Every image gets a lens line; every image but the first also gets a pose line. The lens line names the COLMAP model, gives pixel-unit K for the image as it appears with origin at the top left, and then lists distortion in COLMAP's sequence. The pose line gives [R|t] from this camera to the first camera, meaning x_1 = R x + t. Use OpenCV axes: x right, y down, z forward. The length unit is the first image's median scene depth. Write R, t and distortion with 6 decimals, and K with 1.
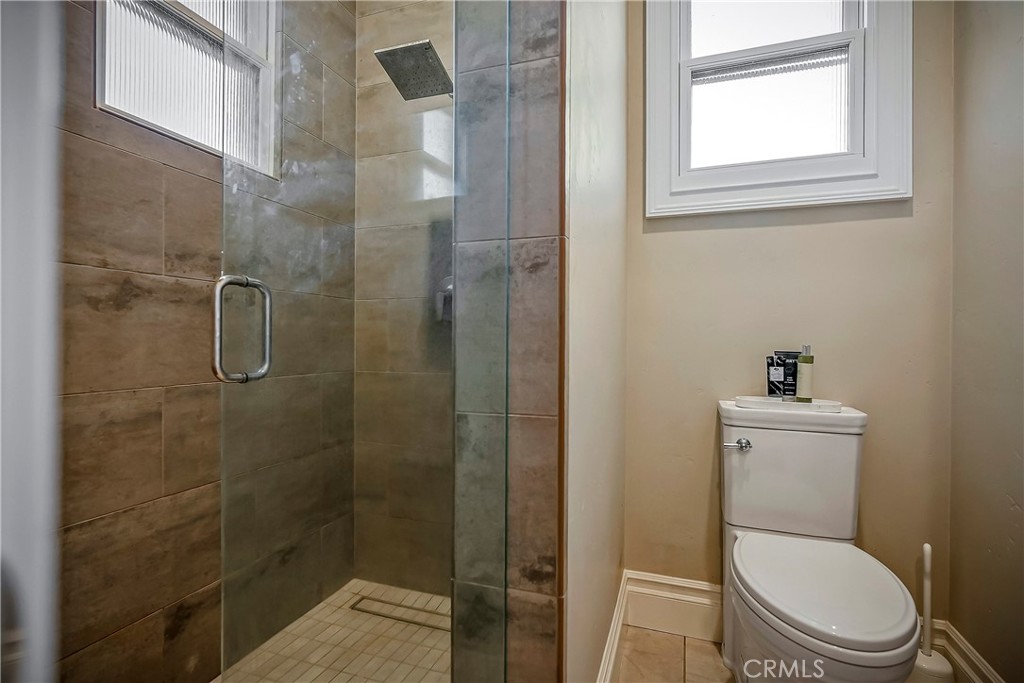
lens RADIAL K [[480.7, 0, 508.0], [0, 480.7, 339.8], [0, 0, 1]] dist [-0.004419, 0.003268]
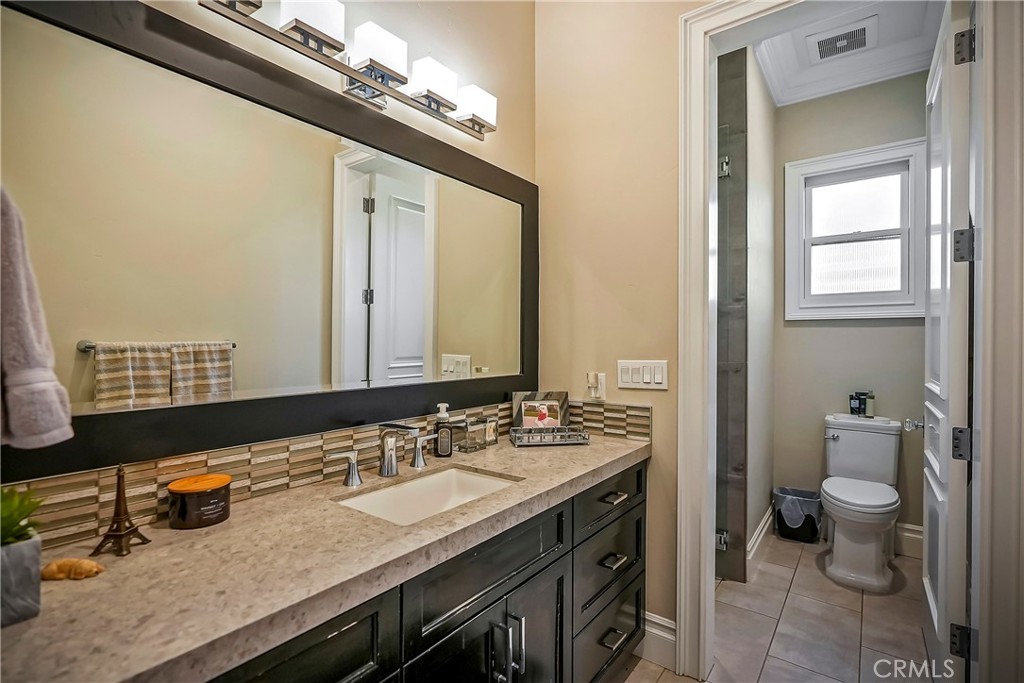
lens RADIAL K [[480.7, 0, 513.5], [0, 480.7, 344.5], [0, 0, 1]] dist [-0.004419, 0.003268]
pose [[0.960333, -0.002067, -0.278847, -0.263796], [0.004123, 0.999968, 0.006786, -0.199803], [0.278824, -0.007666, 0.960312, -1.361501]]
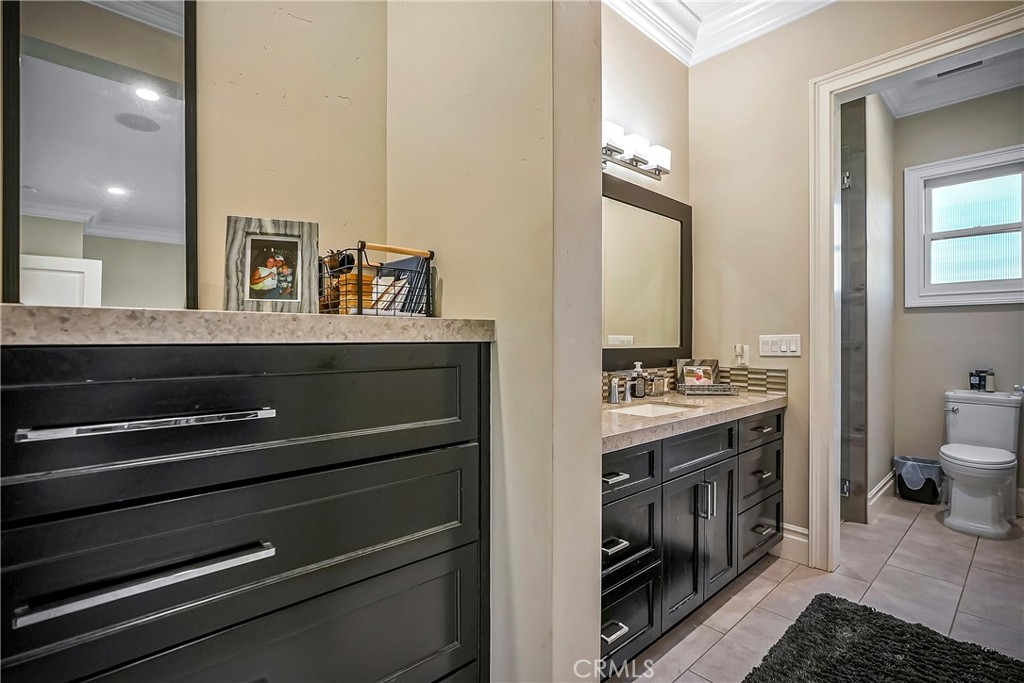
lens RADIAL K [[480.7, 0, 518.0], [0, 480.7, 340.7], [0, 0, 1]] dist [-0.004419, 0.003268]
pose [[0.895131, -0.005339, -0.445771, -0.368616], [0.005947, 0.999982, -0.000036, -0.129417], [0.445764, -0.002618, 0.895147, -2.022149]]
